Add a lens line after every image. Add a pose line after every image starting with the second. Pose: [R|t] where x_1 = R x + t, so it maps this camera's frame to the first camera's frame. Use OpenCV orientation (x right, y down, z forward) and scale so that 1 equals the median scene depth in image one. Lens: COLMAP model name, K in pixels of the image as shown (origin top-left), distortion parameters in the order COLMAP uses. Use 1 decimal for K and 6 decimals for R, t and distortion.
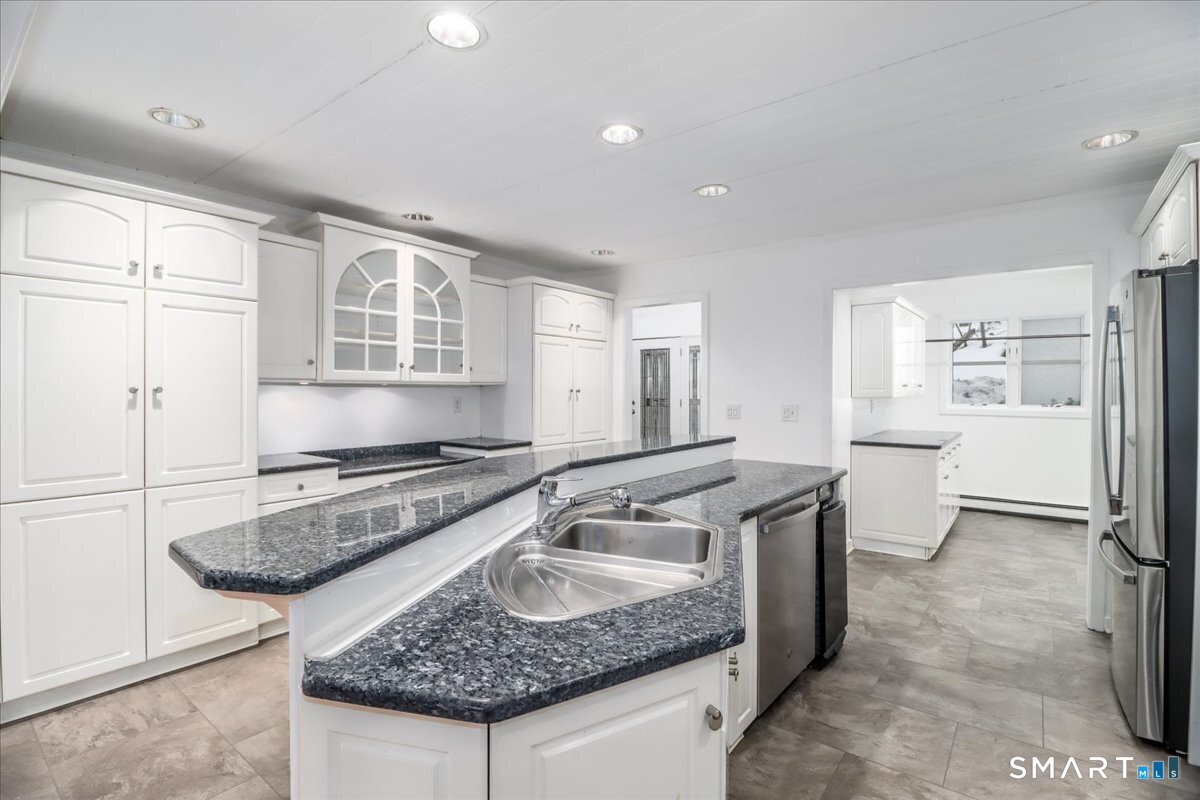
lens RADIAL K [[555.8, 0, 600.5], [0, 555.8, 391.8], [0, 0, 1]] dist [0.002004, -0.014764]
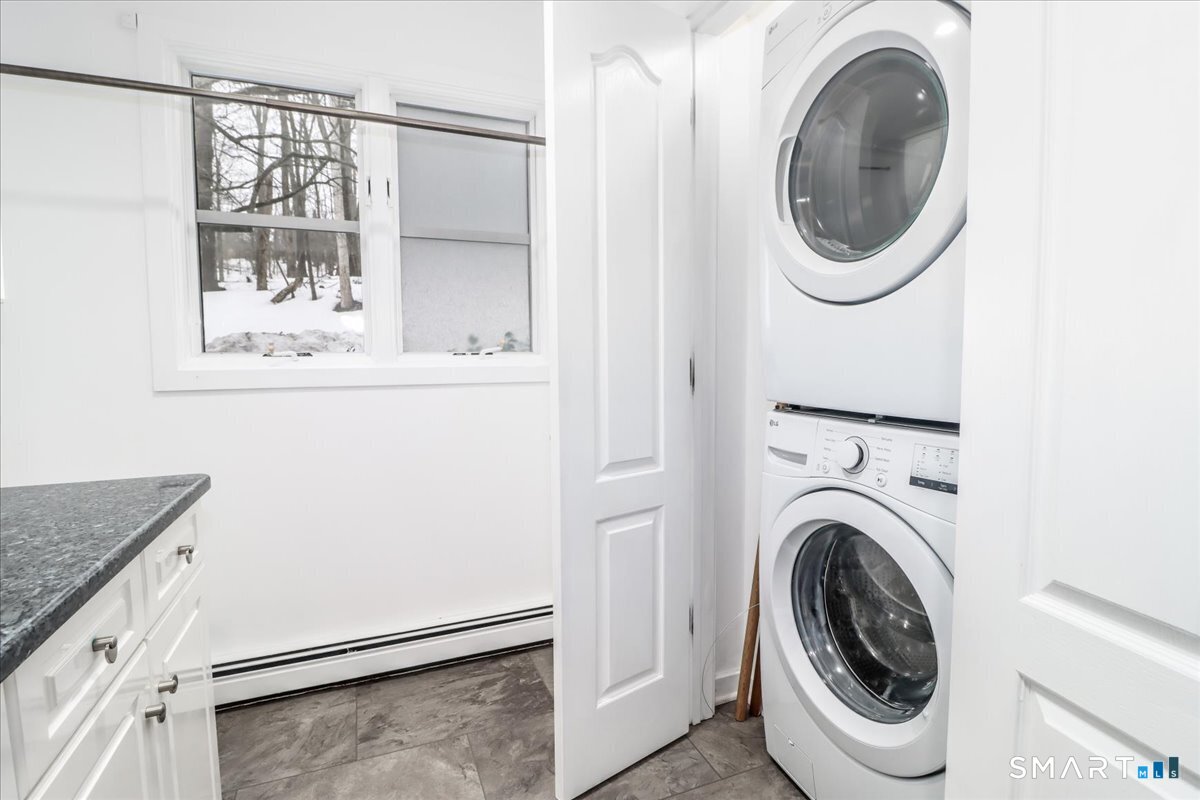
lens RADIAL K [[555.8, 0, 600.5], [0, 555.8, 391.8], [0, 0, 1]] dist [0.002004, -0.014764]
pose [[0.476859, -0.063221, 0.876704, 0.517702], [0.008889, 0.997706, 0.067112, 0.025370], [-0.878935, -0.024210, 0.476327, 0.725350]]
